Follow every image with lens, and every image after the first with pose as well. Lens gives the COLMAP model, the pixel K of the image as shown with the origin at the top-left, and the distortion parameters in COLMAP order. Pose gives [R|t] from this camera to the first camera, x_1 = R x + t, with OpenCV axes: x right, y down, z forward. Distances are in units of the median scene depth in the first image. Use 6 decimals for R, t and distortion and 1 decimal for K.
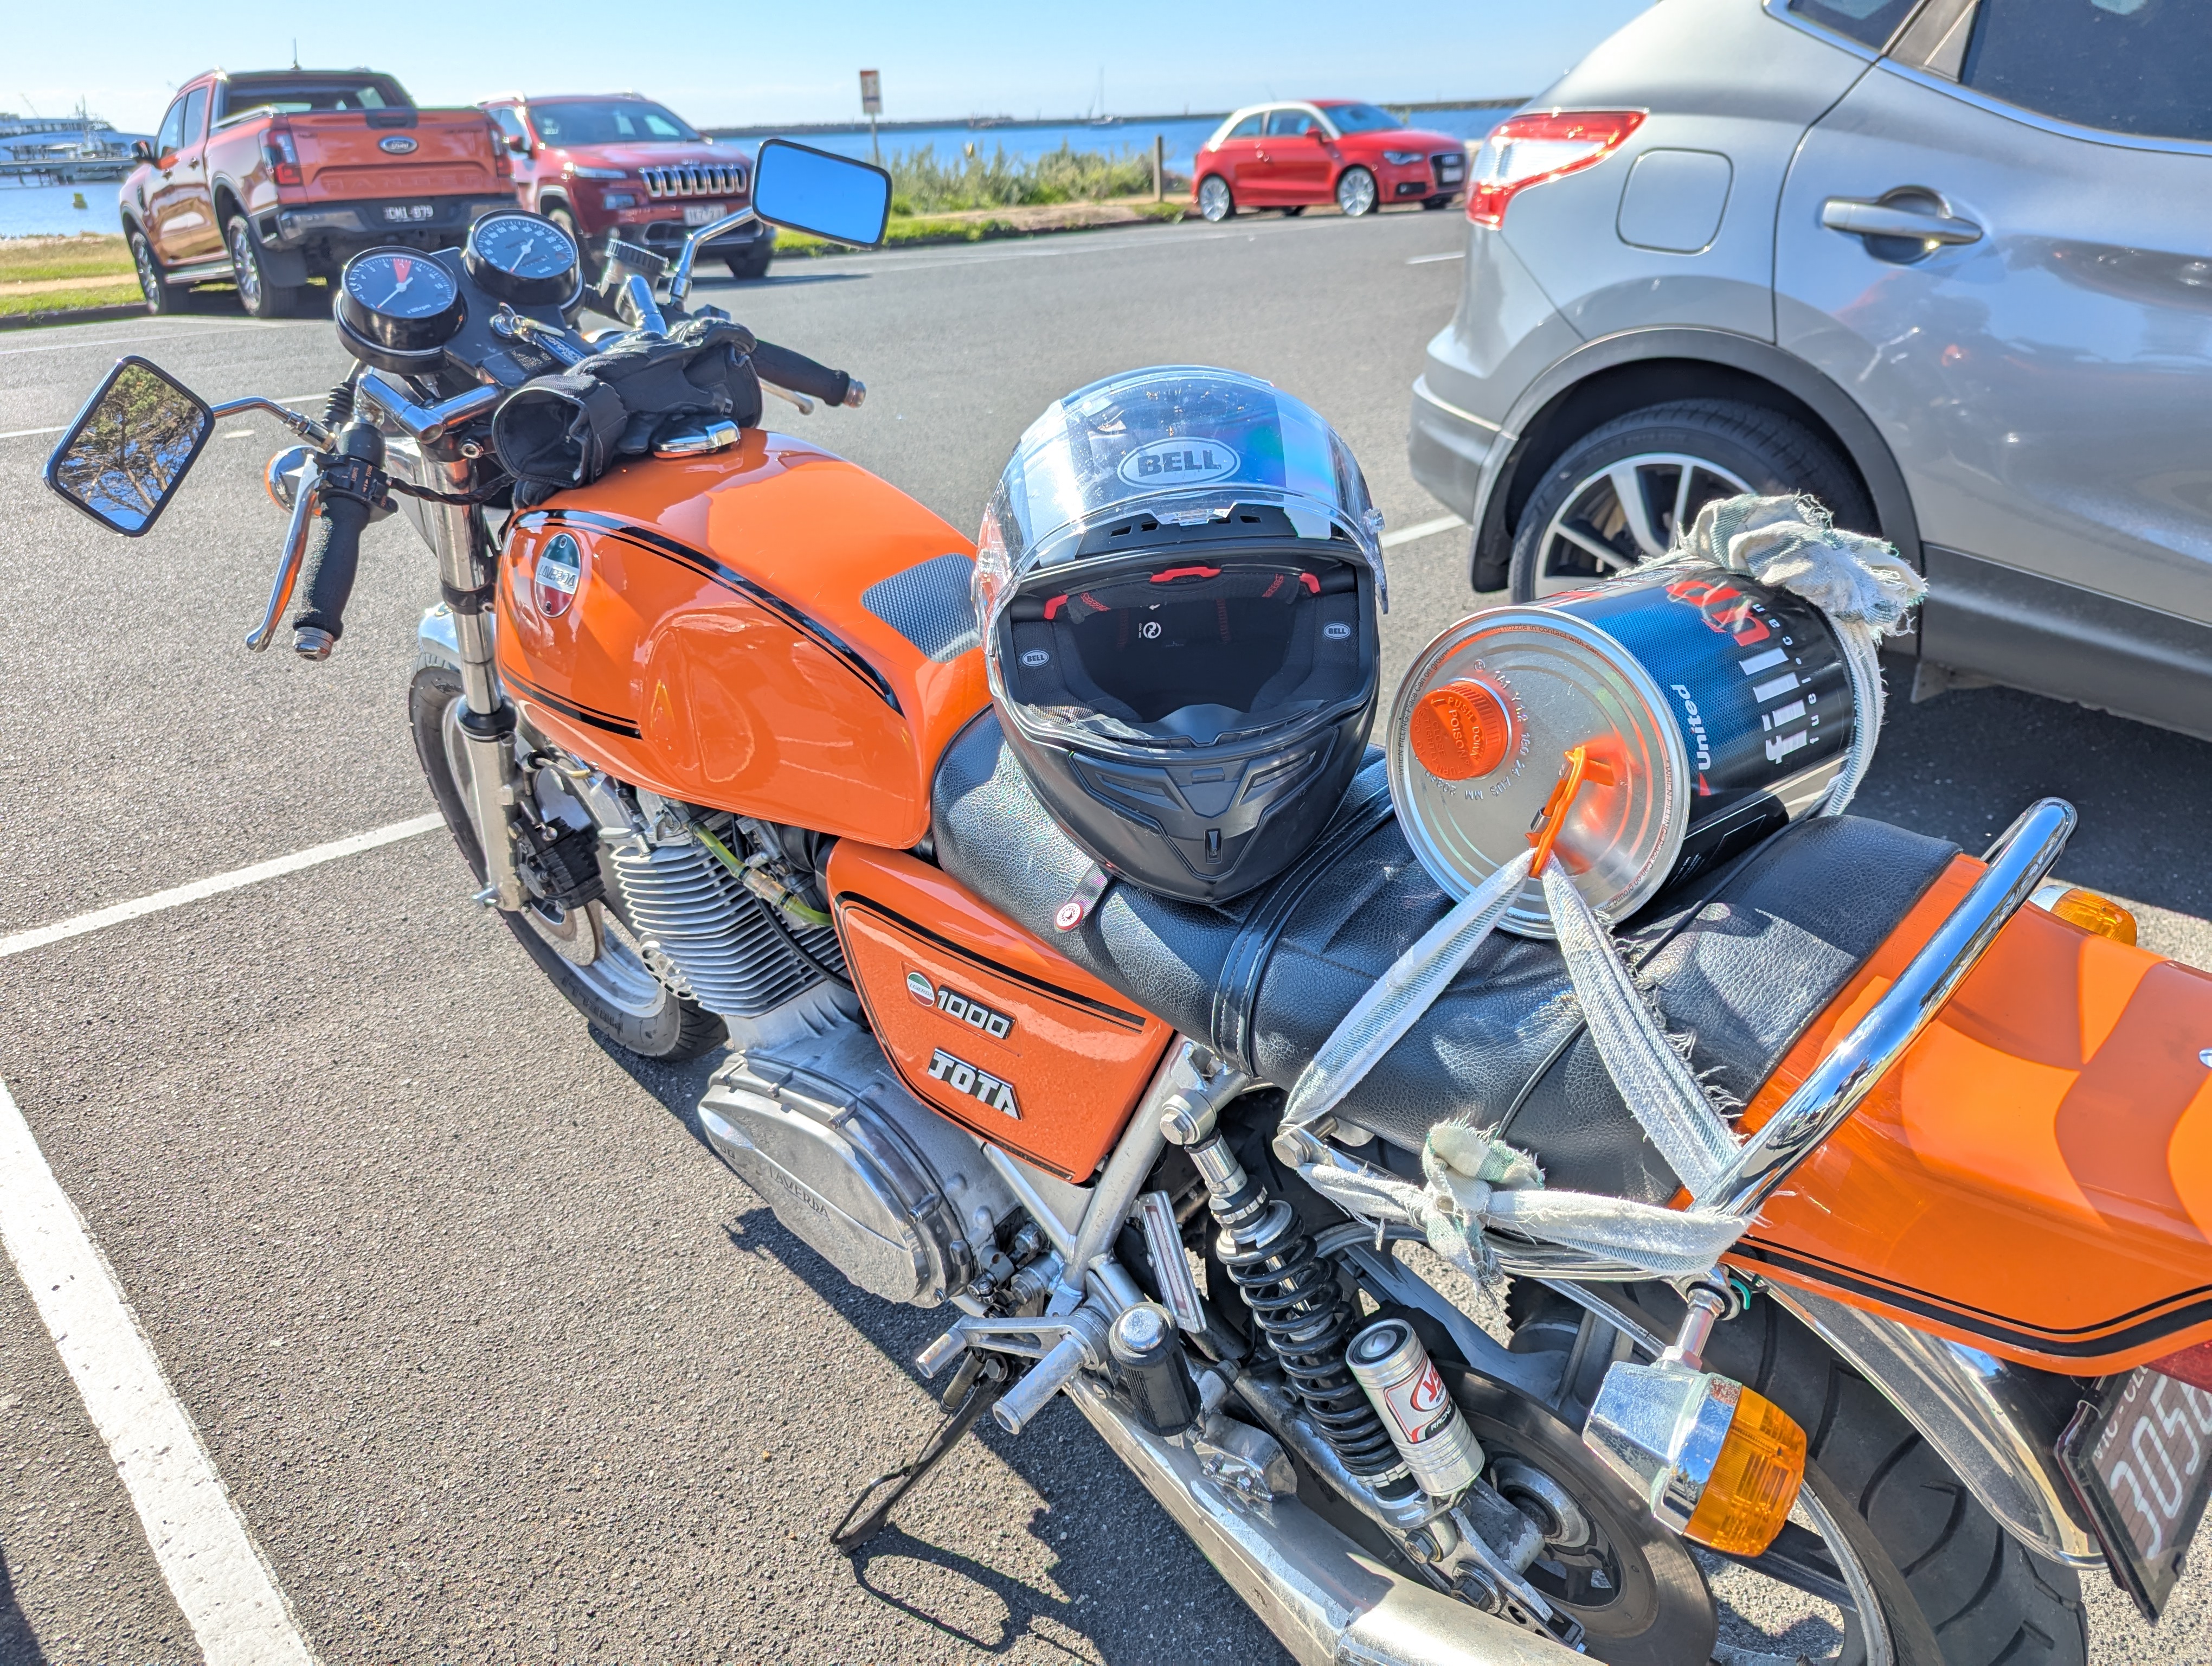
lens RADIAL K [[1530.3, 0, 1077.1], [0, 1530.3, 833.2], [0, 0, 1]] dist [0.026705, -0.000972]
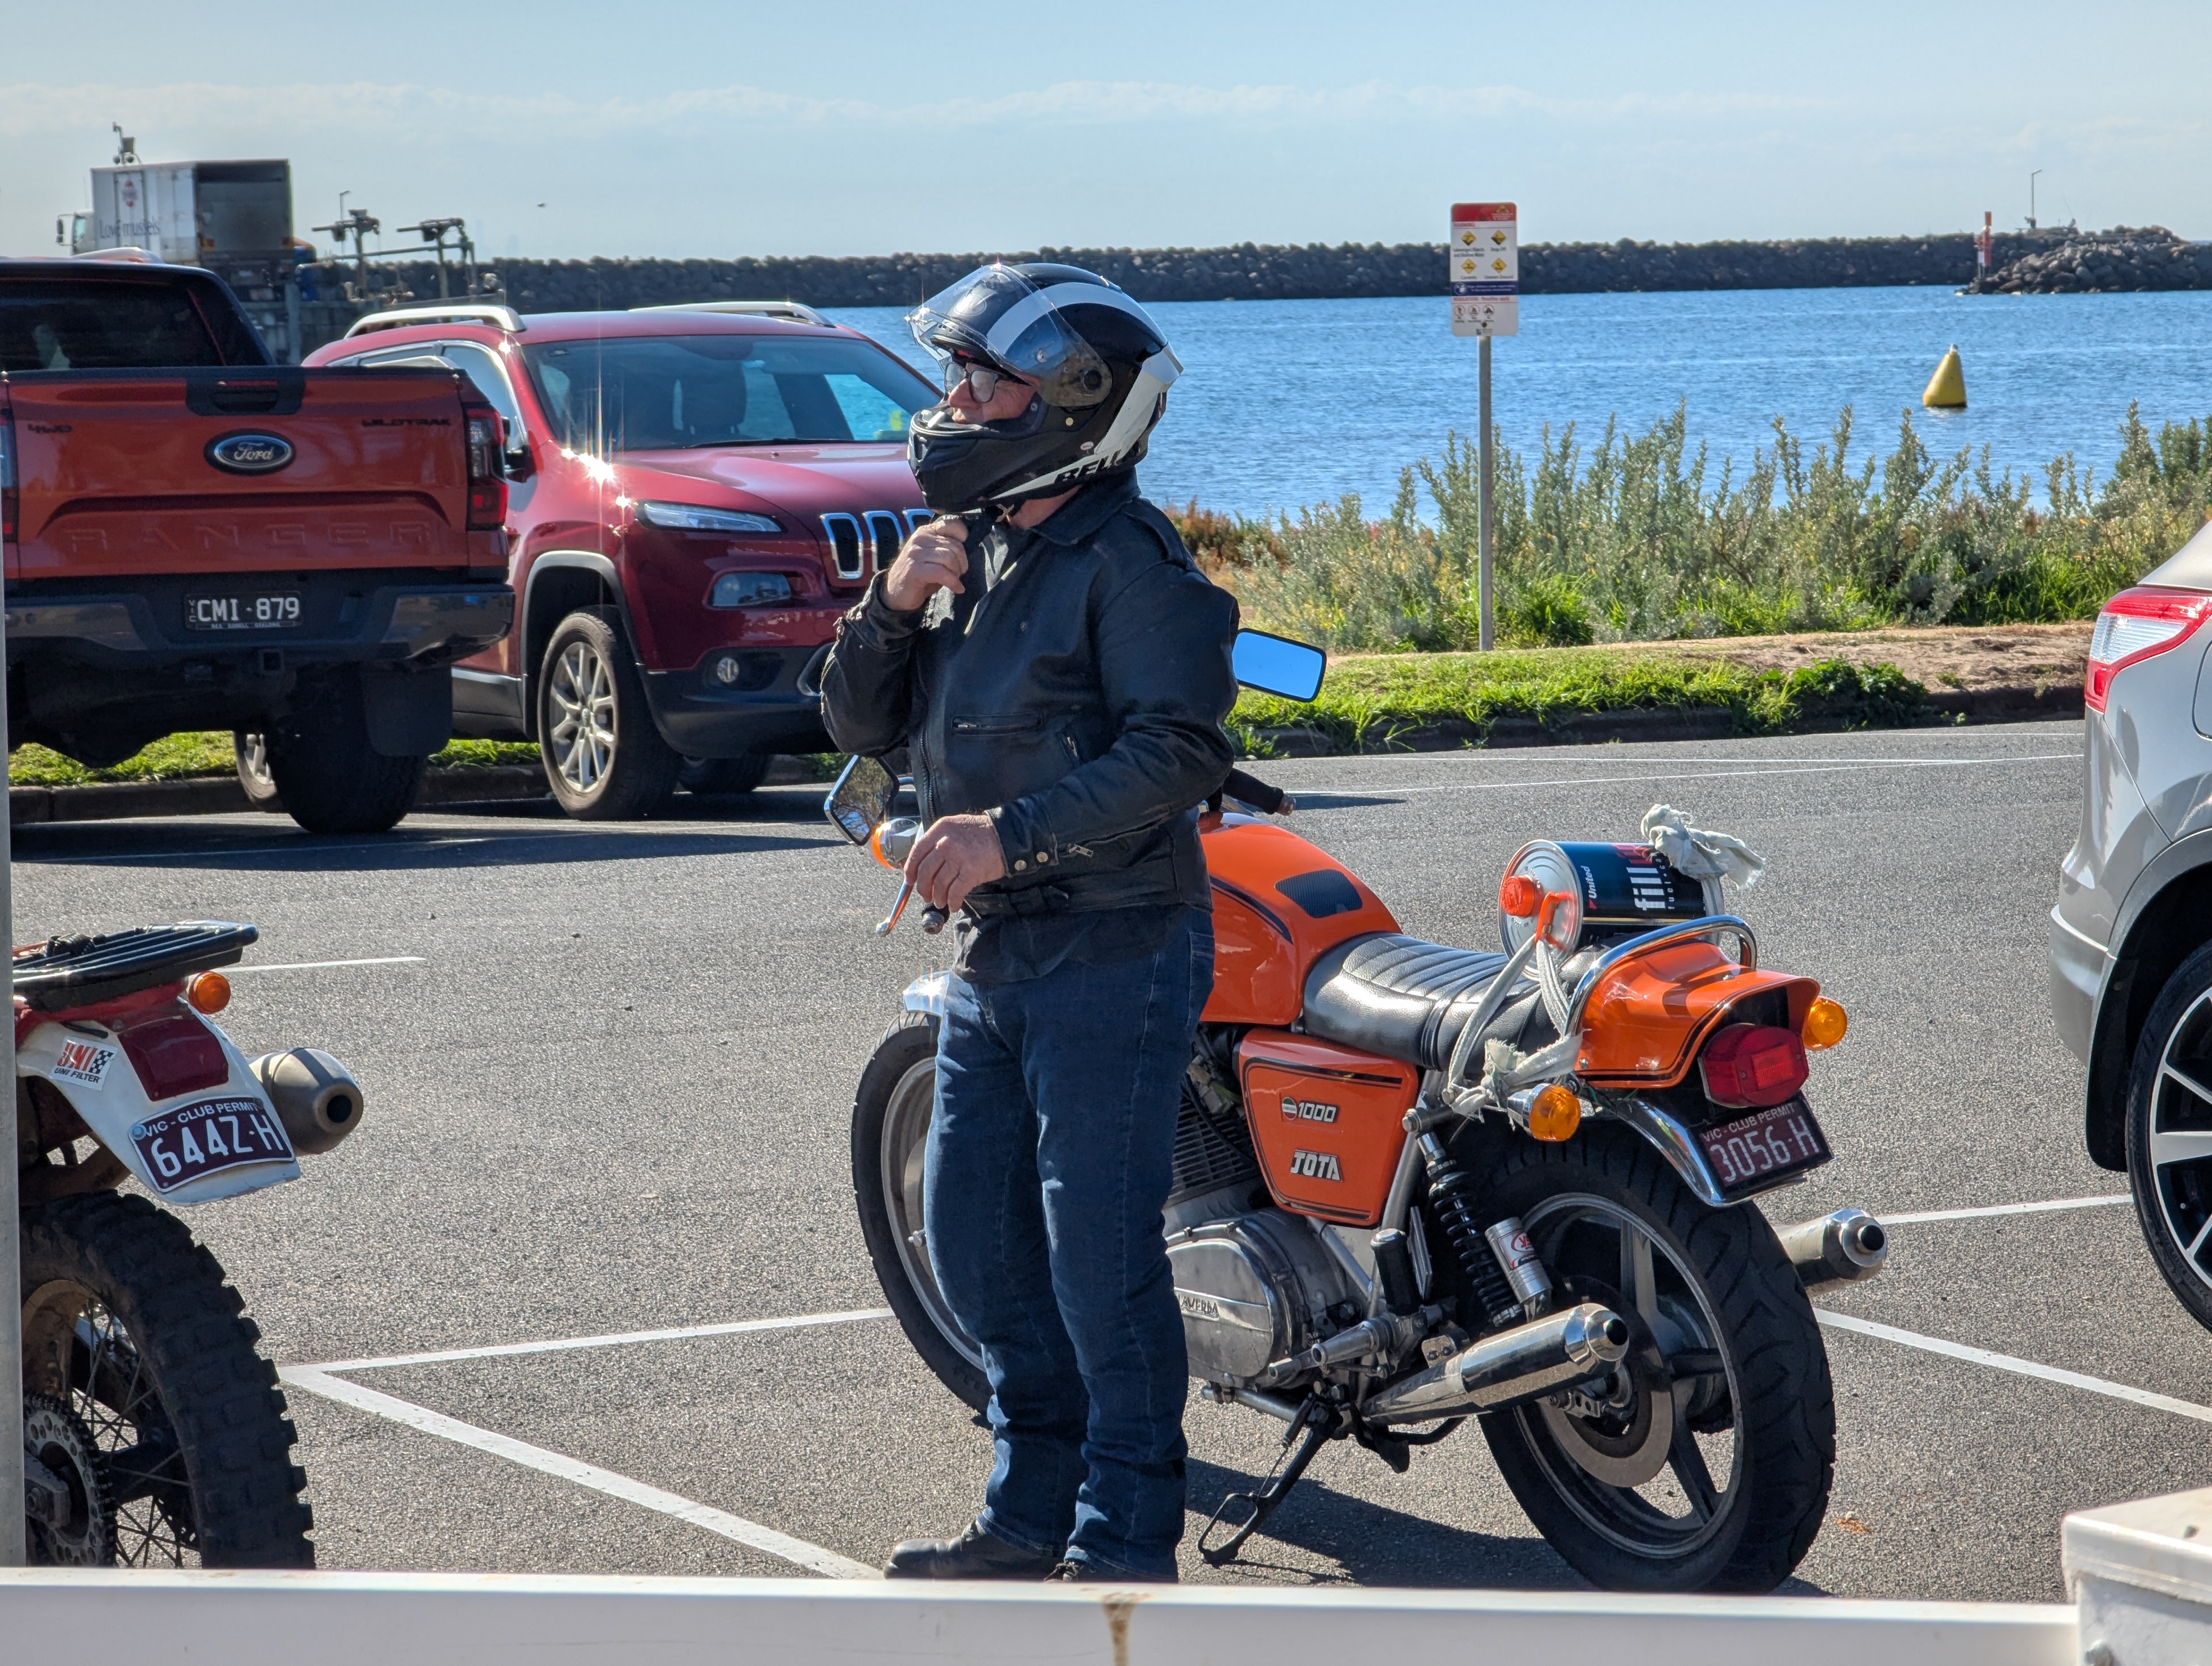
lens RADIAL K [[7613.7, 0, 1106.0], [0, 7613.7, 833.0], [0, 0, 1]] dist [0.204889, 1.560901]
pose [[0.983688, 0.036117, -0.176217, 0.455858], [-0.095056, 0.936052, -0.338777, 1.046948], [0.152713, 0.350002, 0.924217, -2.692945]]
